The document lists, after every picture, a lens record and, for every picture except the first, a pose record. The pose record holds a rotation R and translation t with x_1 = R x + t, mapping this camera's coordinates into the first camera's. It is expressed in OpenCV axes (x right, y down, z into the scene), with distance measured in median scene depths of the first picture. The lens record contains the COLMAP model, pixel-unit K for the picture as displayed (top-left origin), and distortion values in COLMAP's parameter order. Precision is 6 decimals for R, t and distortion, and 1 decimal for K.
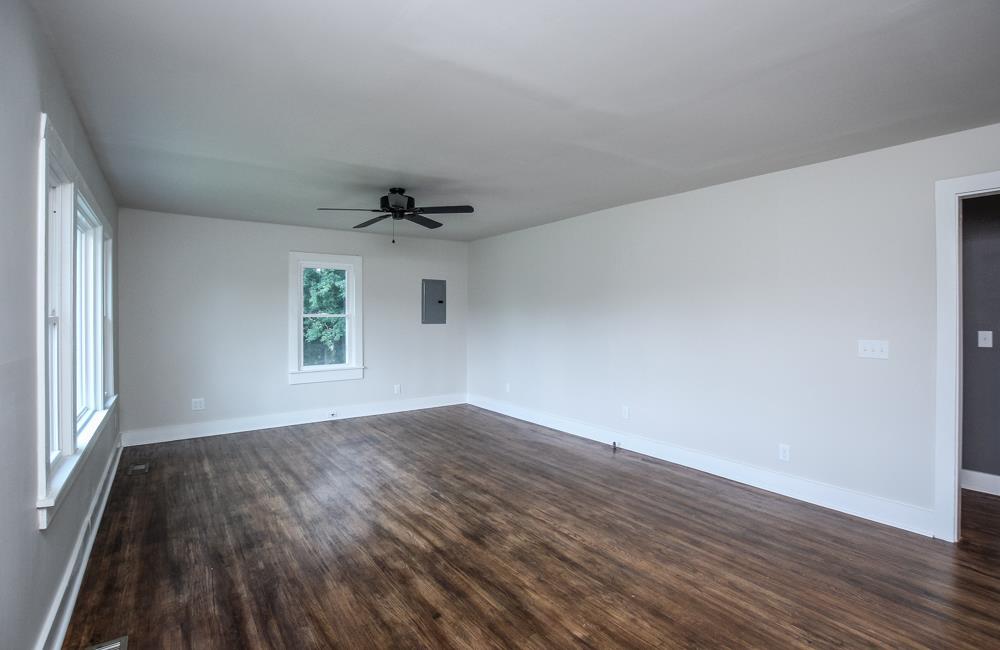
lens RADIAL K [[476.1, 0, 506.1], [0, 476.1, 315.6], [0, 0, 1]] dist [-0.024746, 0.000062]
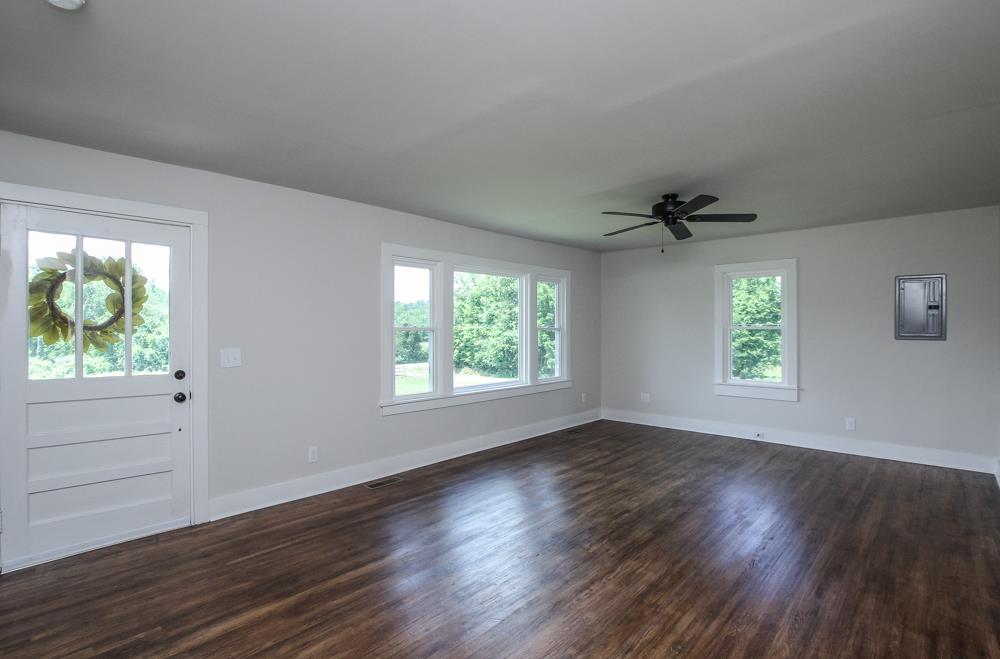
lens RADIAL K [[473.8, 0, 500.0], [0, 473.8, 329.5], [0, 0, 1]] dist [-0.024635, 0.000752]
pose [[0.178325, 0.003097, -0.983967, 0.741180], [-0.000998, 0.999995, 0.002967, 0.002233], [0.983971, 0.000453, 0.178327, 0.566424]]
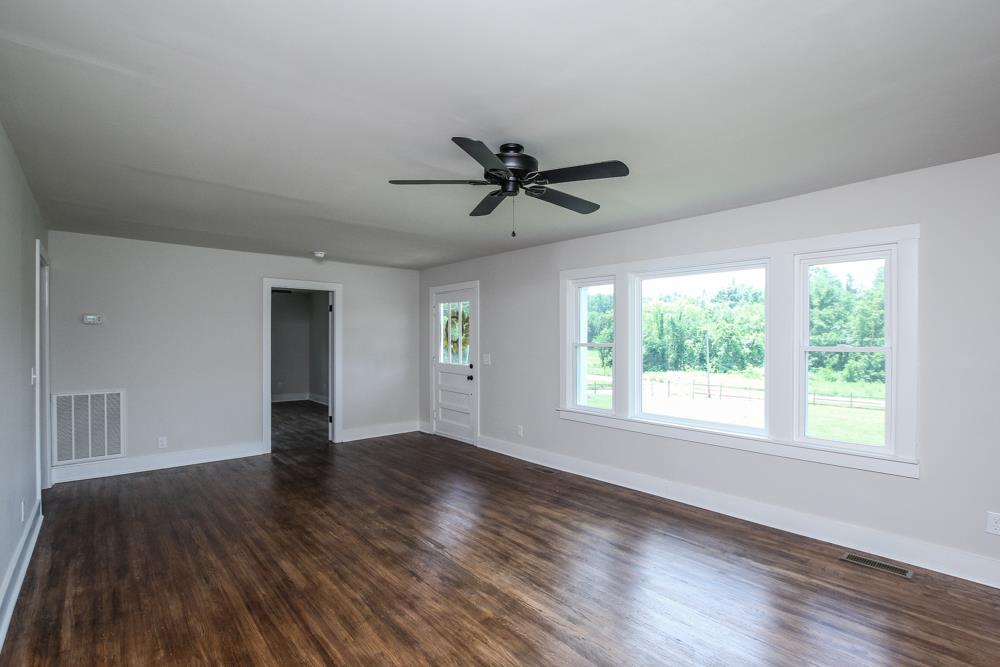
lens RADIAL K [[463.4, 0, 495.5], [0, 463.4, 338.7], [0, 0, 1]] dist [-0.017102, 0.000080]
pose [[-0.996520, 0.000444, -0.083348, -0.179184], [0.000218, 0.999996, 0.002721, -0.015831], [0.083349, 0.002693, -0.996517, 1.847642]]
